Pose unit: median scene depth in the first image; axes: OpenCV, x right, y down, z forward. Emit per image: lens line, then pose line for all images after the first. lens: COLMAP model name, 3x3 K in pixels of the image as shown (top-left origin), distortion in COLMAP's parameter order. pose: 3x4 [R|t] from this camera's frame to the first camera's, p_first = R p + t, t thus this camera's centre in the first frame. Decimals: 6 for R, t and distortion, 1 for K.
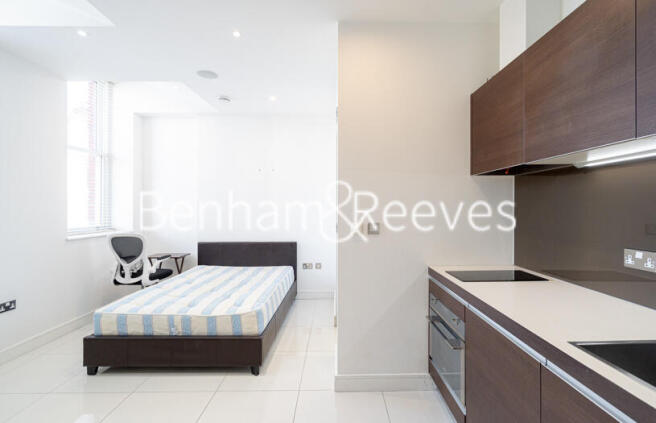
lens RADIAL K [[296.4, 0, 345.2], [0, 296.4, 215.1], [0, 0, 1]] dist [-0.003871, 0.001410]
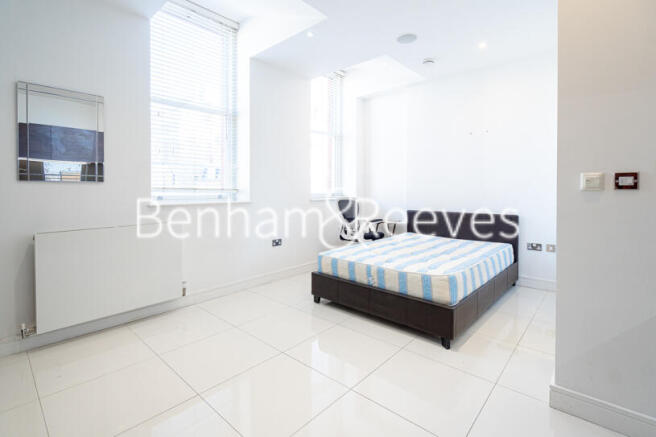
lens RADIAL K [[307.7, 0, 324.5], [0, 307.7, 190.1], [0, 0, 1]] dist [-0.000555, 0.002127]
pose [[0.732193, 0.001811, -0.681095, 0.058195], [0.000299, 0.999996, 0.002982, 0.050055], [0.681097, -0.002387, 0.732189, 0.055252]]
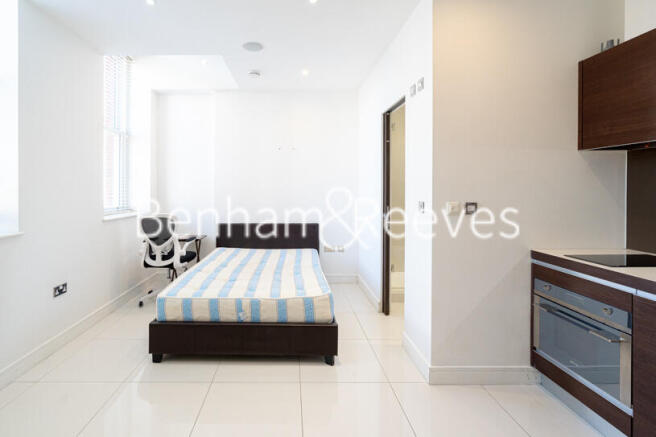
lens RADIAL K [[307.7, 0, 337.4], [0, 307.7, 197.2], [0, 0, 1]] dist [-0.000555, 0.002127]
pose [[0.999766, 0.001484, -0.021559, -0.236365], [-0.001429, 0.999996, 0.002526, 0.007017], [0.021562, -0.002494, 0.999764, 0.026660]]
